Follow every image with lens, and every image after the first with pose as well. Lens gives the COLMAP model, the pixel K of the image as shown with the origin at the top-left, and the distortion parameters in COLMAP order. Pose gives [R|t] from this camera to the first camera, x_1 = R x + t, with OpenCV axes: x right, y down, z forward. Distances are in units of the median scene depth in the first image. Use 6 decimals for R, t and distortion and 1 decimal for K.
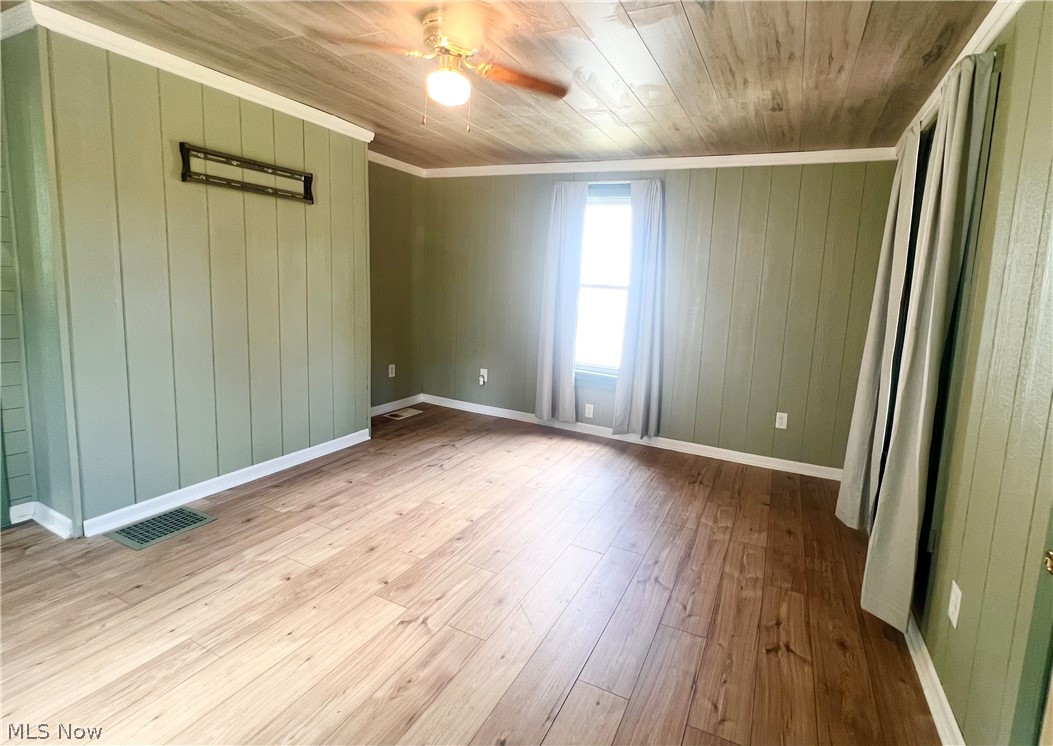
lens RADIAL K [[487.3, 0, 569.4], [0, 487.3, 338.5], [0, 0, 1]] dist [-0.001319, 0.001151]
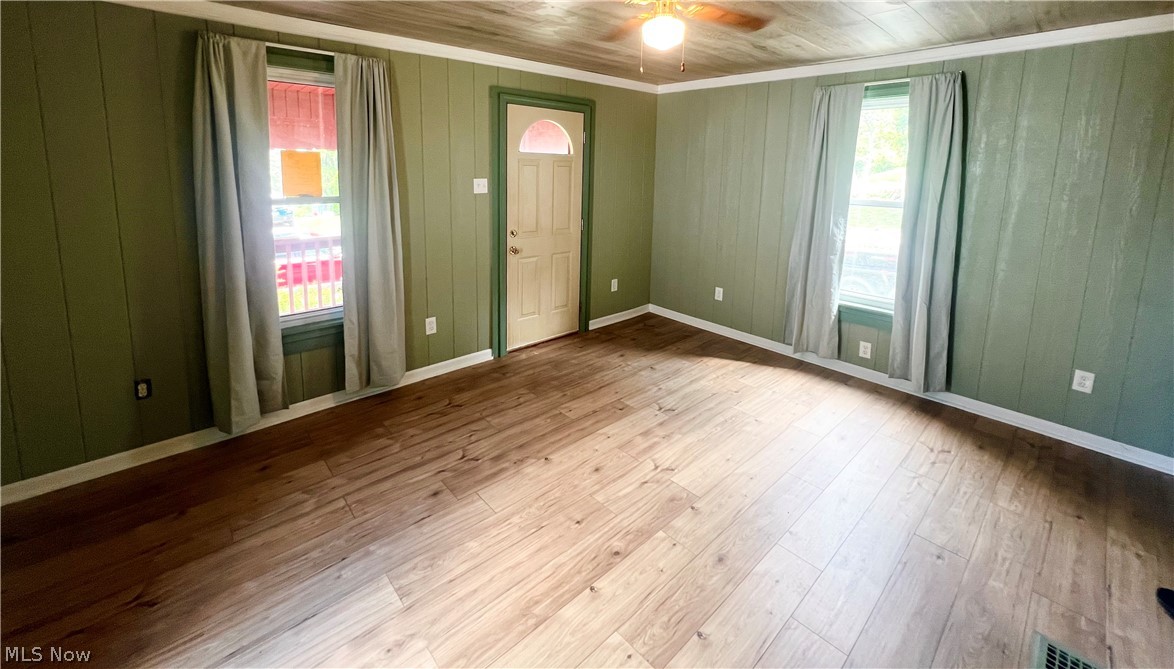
lens RADIAL K [[470.2, 0, 590.2], [0, 470.2, 231.1], [0, 0, 1]] dist [0.000209, 0.000358]
pose [[-0.915828, -0.122569, 0.382407, -0.482912], [-0.019953, 0.964994, 0.261514, -0.337101], [-0.401074, 0.231871, -0.886214, 1.829975]]
